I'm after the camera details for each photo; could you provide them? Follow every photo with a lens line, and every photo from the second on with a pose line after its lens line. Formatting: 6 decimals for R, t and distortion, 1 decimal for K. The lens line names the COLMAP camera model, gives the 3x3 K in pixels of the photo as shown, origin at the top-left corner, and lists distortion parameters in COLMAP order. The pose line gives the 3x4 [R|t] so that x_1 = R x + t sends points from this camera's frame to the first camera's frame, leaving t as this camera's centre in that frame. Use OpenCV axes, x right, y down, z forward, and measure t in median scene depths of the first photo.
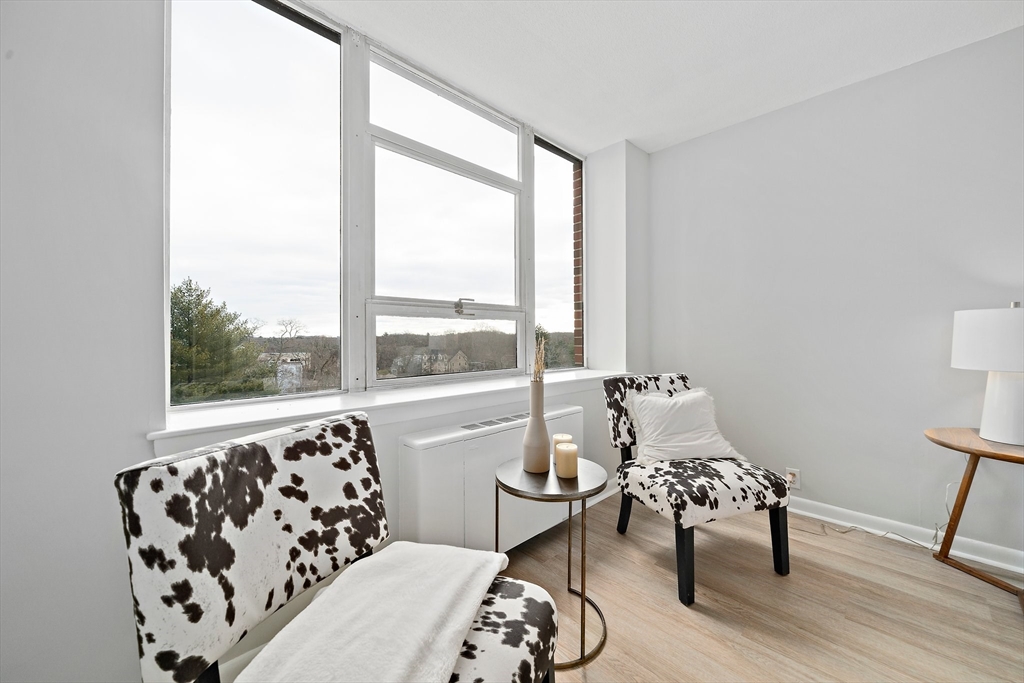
lens RADIAL K [[390.5, 0, 516.8], [0, 390.5, 335.9], [0, 0, 1]] dist [-0.001825, -0.000821]
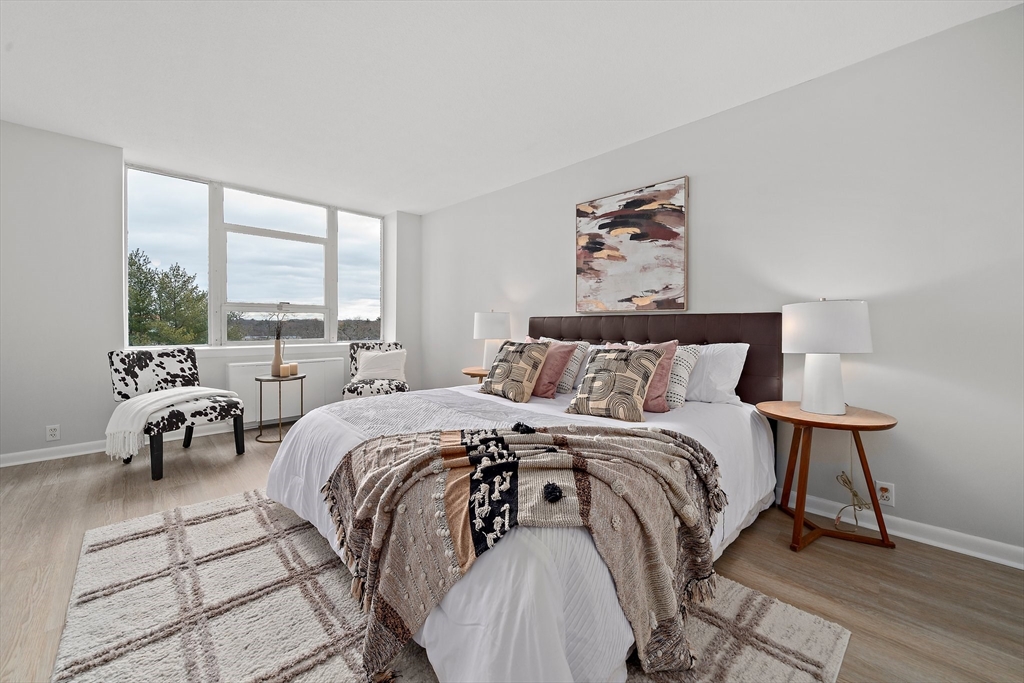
lens RADIAL K [[401.0, 0, 516.0], [0, 401.0, 332.0], [0, 0, 1]] dist [-0.000290, -0.000100]
pose [[0.999889, 0.013340, -0.006568, 2.476173], [-0.013180, 0.999630, 0.023804, -0.021930], [0.006883, -0.023715, 0.999695, -2.397097]]
